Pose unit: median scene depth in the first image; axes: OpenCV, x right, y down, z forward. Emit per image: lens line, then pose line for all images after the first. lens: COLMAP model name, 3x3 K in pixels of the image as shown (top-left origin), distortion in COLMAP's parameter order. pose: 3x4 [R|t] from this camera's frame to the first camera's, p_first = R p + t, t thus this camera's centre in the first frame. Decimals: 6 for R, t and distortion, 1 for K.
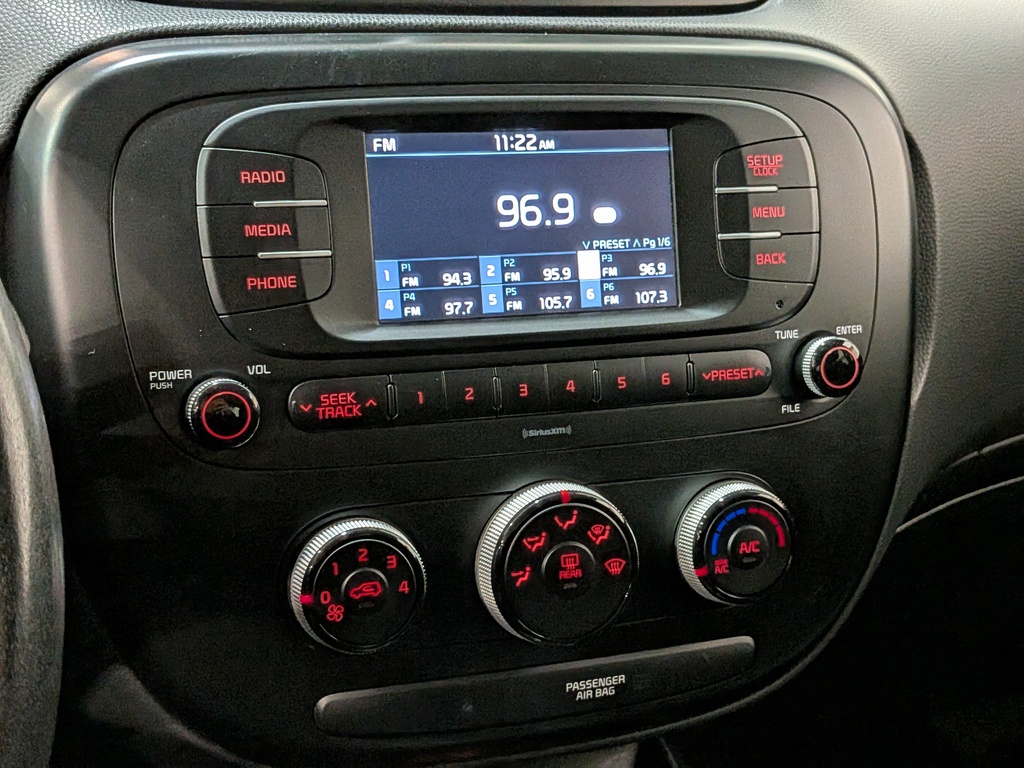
lens RADIAL K [[1447.9, 0, 500.3], [0, 1447.9, 421.7], [0, 0, 1]] dist [0.083885, 0.000000]
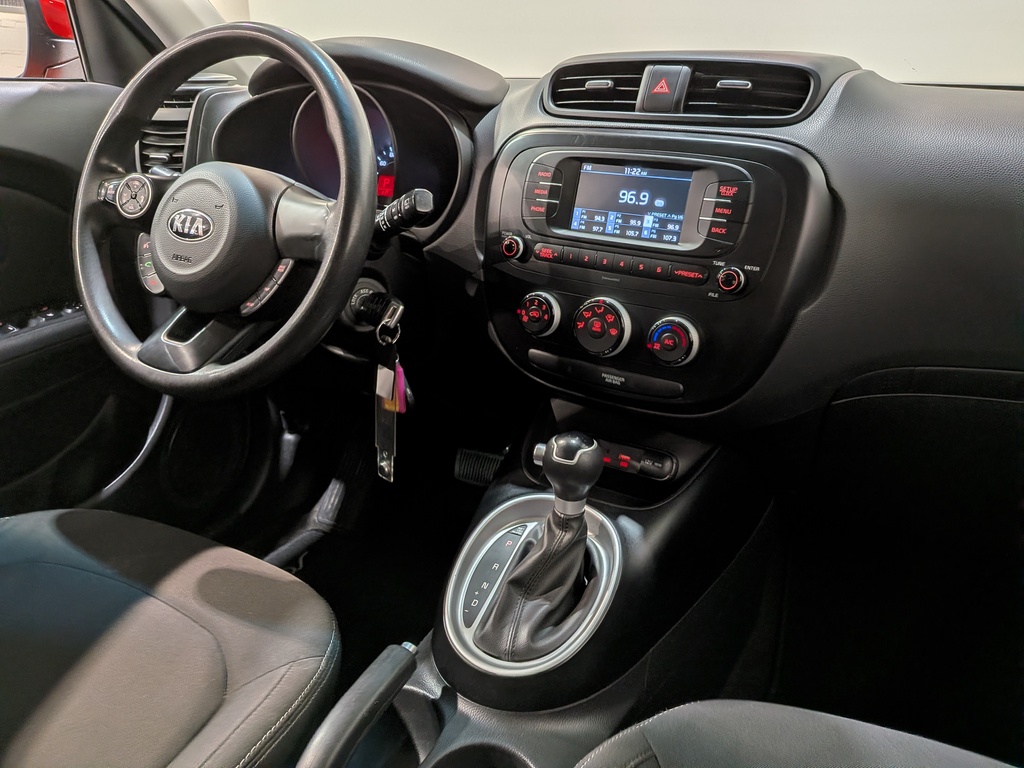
lens RADIAL K [[744.5, 0, 508.3], [0, 744.5, 375.3], [0, 0, 1]] dist [0.049578, -0.079225]
pose [[0.615420, 0.281542, -0.736201, 0.988684], [-0.242941, 0.956311, 0.162634, -0.000810], [0.749825, 0.078765, 0.656931, -0.050047]]
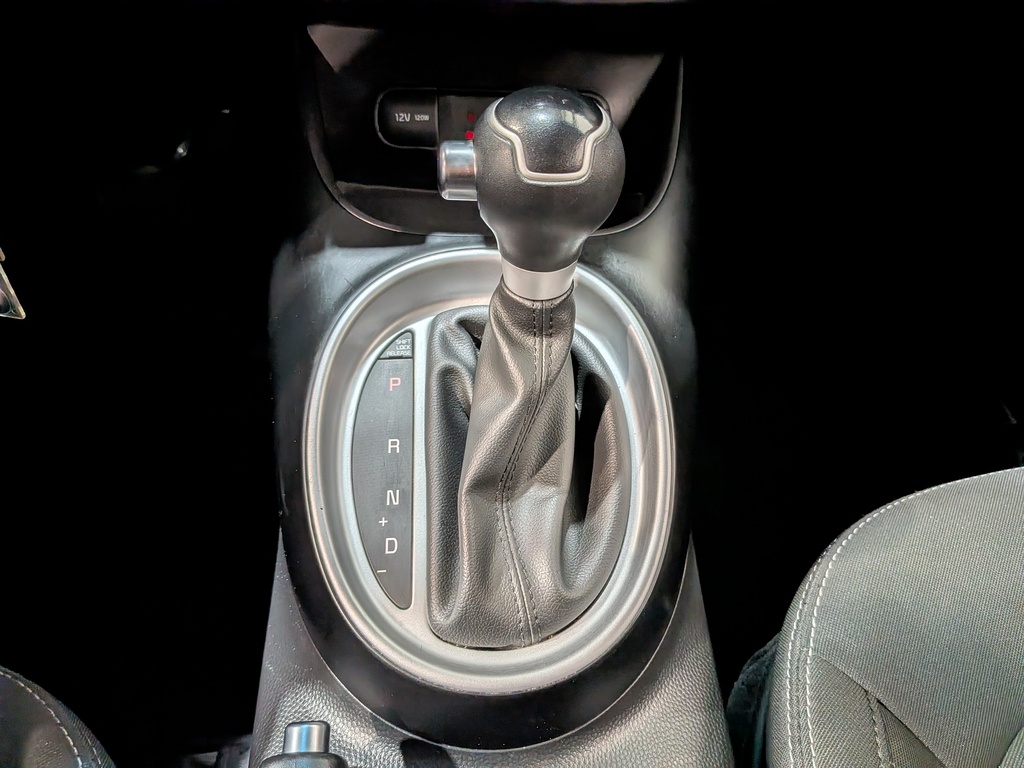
lens RADIAL K [[744.5, 0, 534.0], [0, 744.5, 399.7], [0, 0, 1]] dist [0.049578, -0.079225]
pose [[0.934035, 0.291278, -0.206726, 0.277352], [-0.146532, 0.840306, 0.521933, 0.197797], [0.325741, -0.457211, 0.827557, 0.414975]]
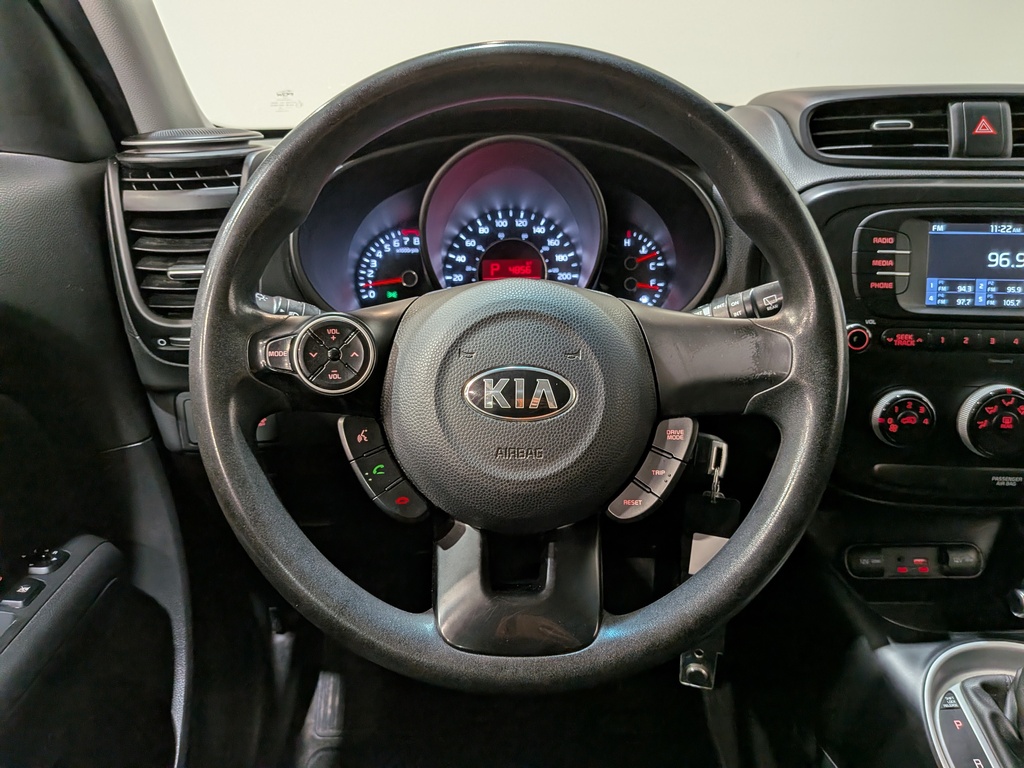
lens RADIAL K [[744.5, 0, 508.6], [0, 744.5, 388.3], [0, 0, 1]] dist [0.049578, -0.079225]
pose [[0.913749, 0.111622, -0.390645, -0.200421], [-0.097232, 0.993657, 0.056491, 0.055649], [0.394473, -0.013636, 0.918806, -0.335711]]
